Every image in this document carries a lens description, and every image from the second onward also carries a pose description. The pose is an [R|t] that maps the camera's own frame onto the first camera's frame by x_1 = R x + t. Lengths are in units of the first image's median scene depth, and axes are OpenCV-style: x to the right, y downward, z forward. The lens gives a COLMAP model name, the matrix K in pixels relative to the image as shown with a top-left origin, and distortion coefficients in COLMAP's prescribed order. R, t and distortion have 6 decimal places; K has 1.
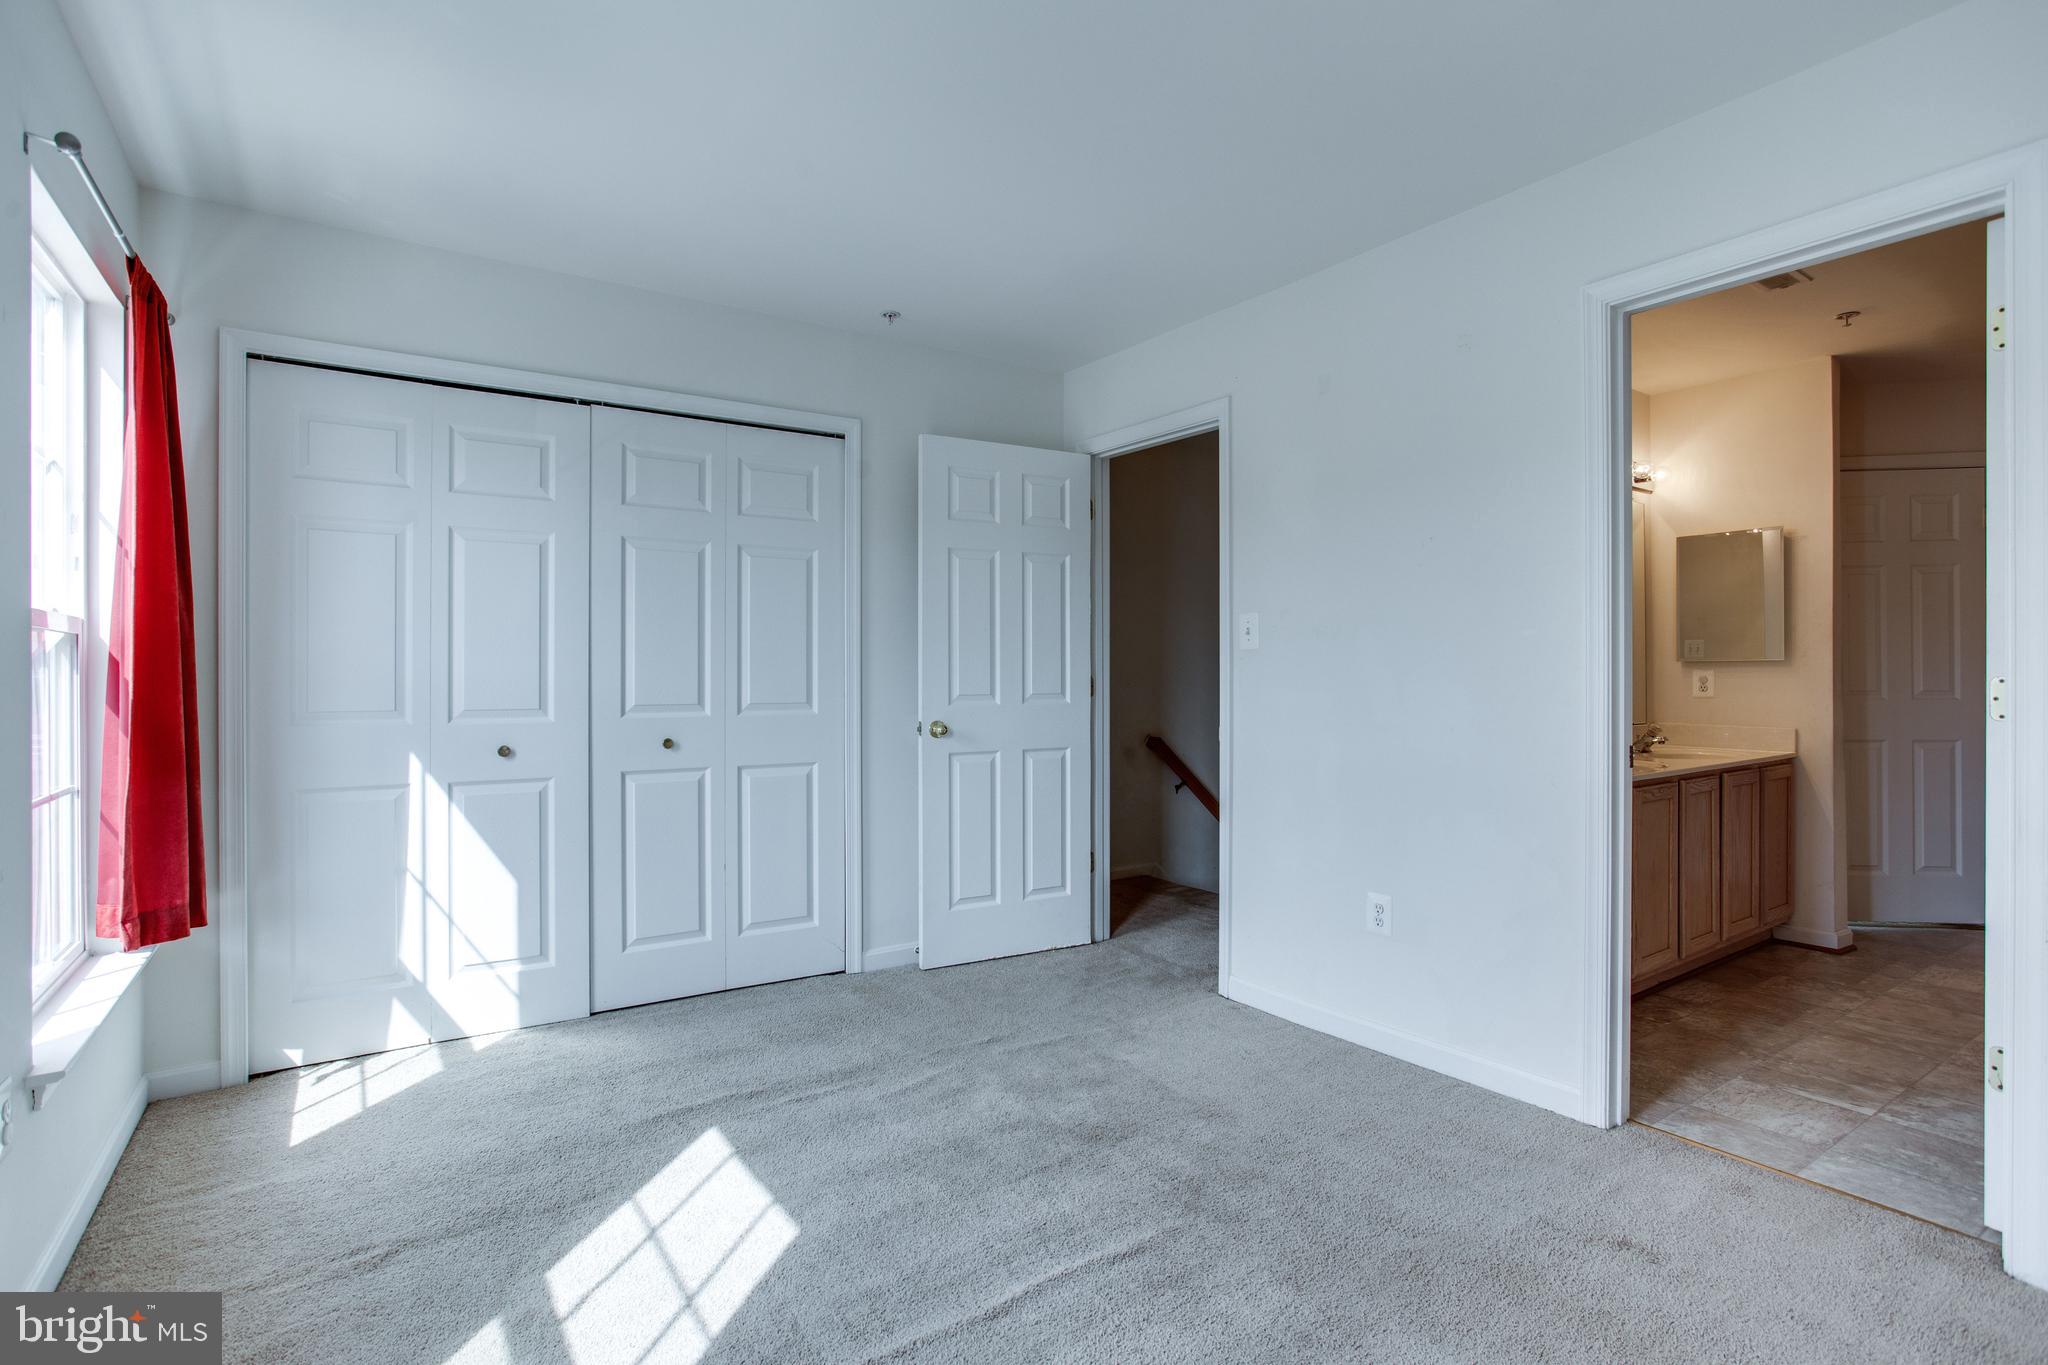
lens RADIAL K [[1029.0, 0, 1030.6], [0, 1029.0, 645.8], [0, 0, 1]] dist [0.038475, -0.000856]
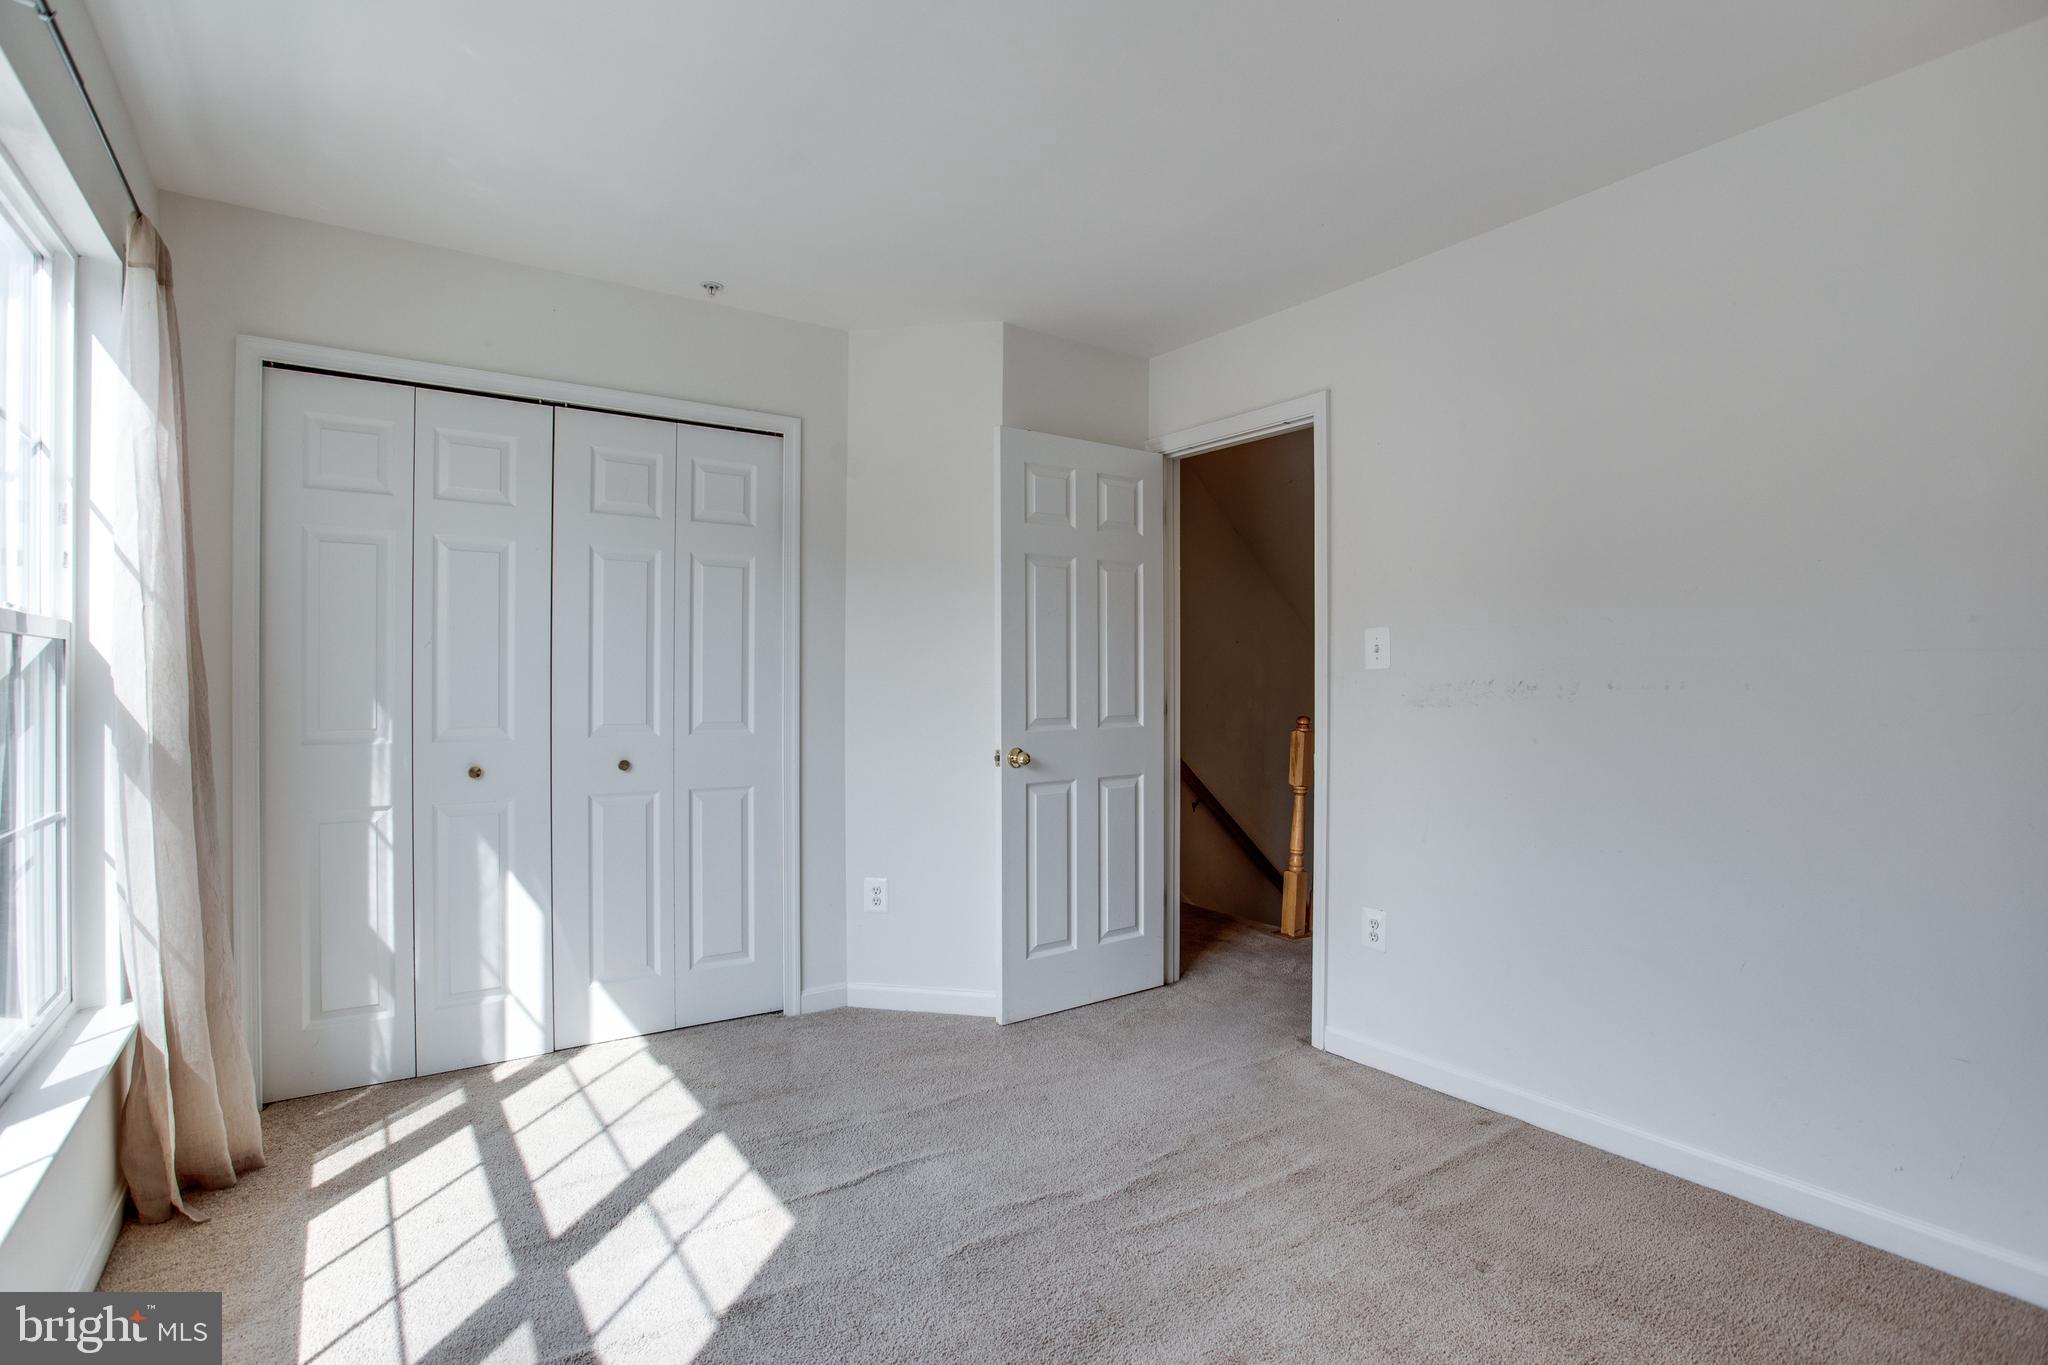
lens RADIAL K [[982.9, 0, 1024.0], [0, 982.9, 695.2], [0, 0, 1]] dist [-0.029199, 0.000667]
pose [[0.999715, 0.009471, 0.021934, -0.086449], [-0.010160, 0.999451, 0.031536, 0.001722], [-0.021623, -0.031750, 0.999262, 0.135297]]
